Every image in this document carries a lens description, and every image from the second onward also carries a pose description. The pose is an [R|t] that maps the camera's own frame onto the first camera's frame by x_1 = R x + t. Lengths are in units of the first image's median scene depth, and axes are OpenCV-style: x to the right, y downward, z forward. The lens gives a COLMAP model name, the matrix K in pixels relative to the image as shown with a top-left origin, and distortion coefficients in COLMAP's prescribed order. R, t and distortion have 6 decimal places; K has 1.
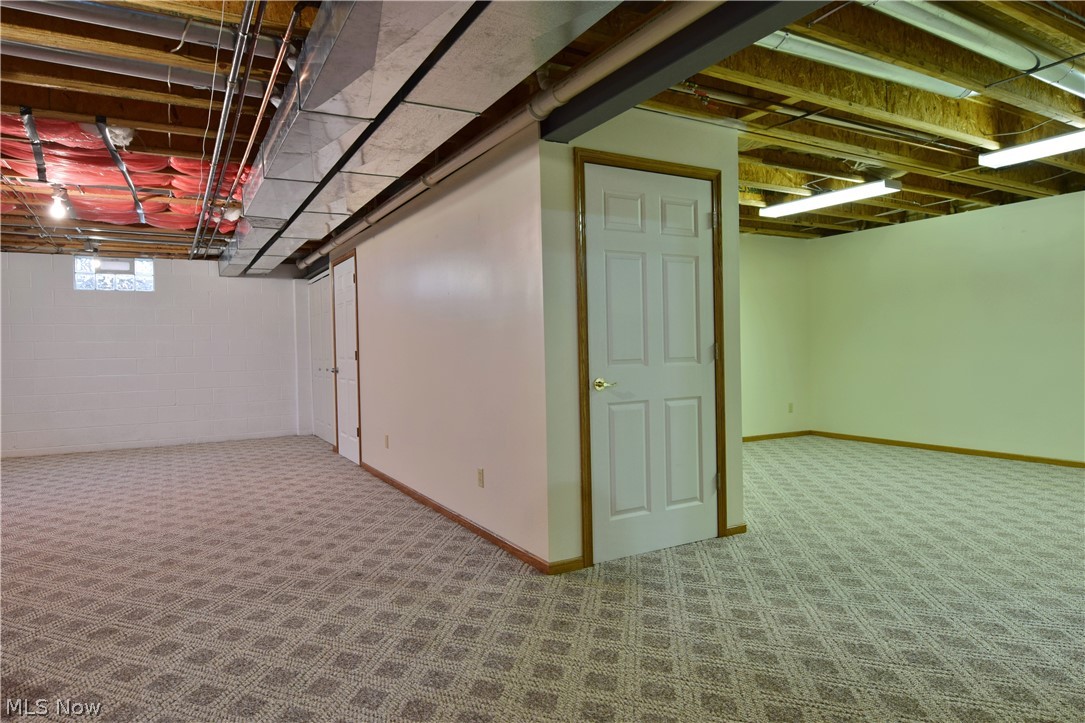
lens RADIAL K [[662.2, 0, 546.8], [0, 662.2, 364.2], [0, 0, 1]] dist [-0.013809, -0.002052]
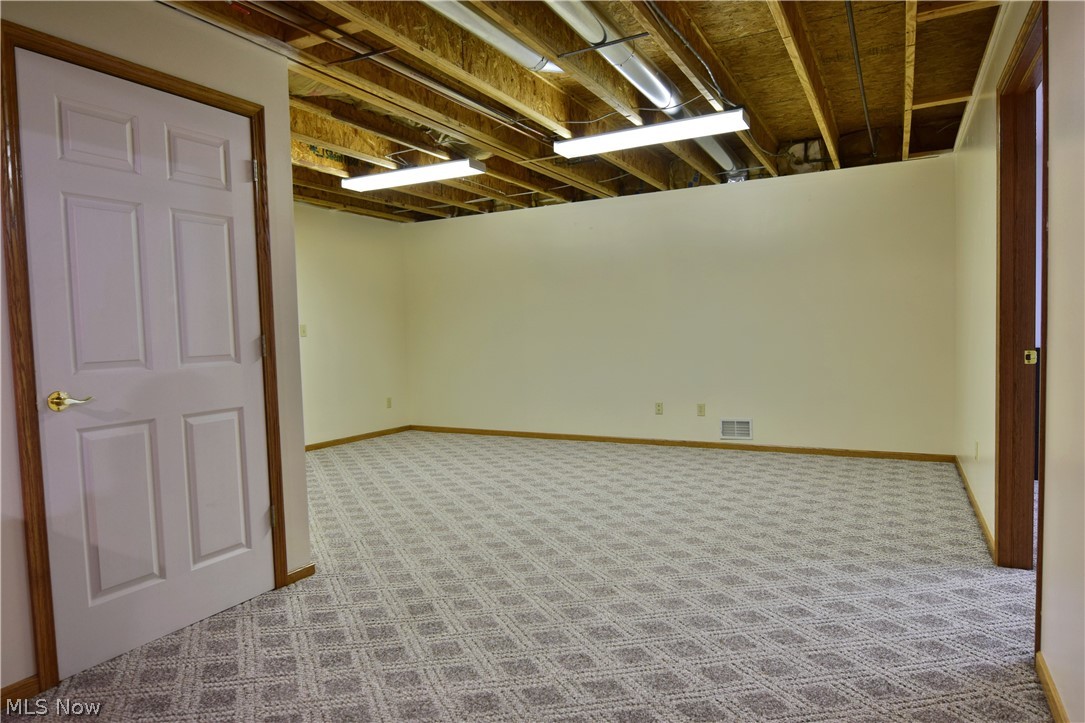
lens RADIAL K [[662.2, 0, 546.8], [0, 662.2, 364.2], [0, 0, 1]] dist [-0.013809, -0.002052]
pose [[0.845848, -0.031090, 0.532517, 0.126930], [0.022905, 0.999496, 0.021972, -0.007888], [-0.532932, -0.006387, 0.846134, 0.188960]]
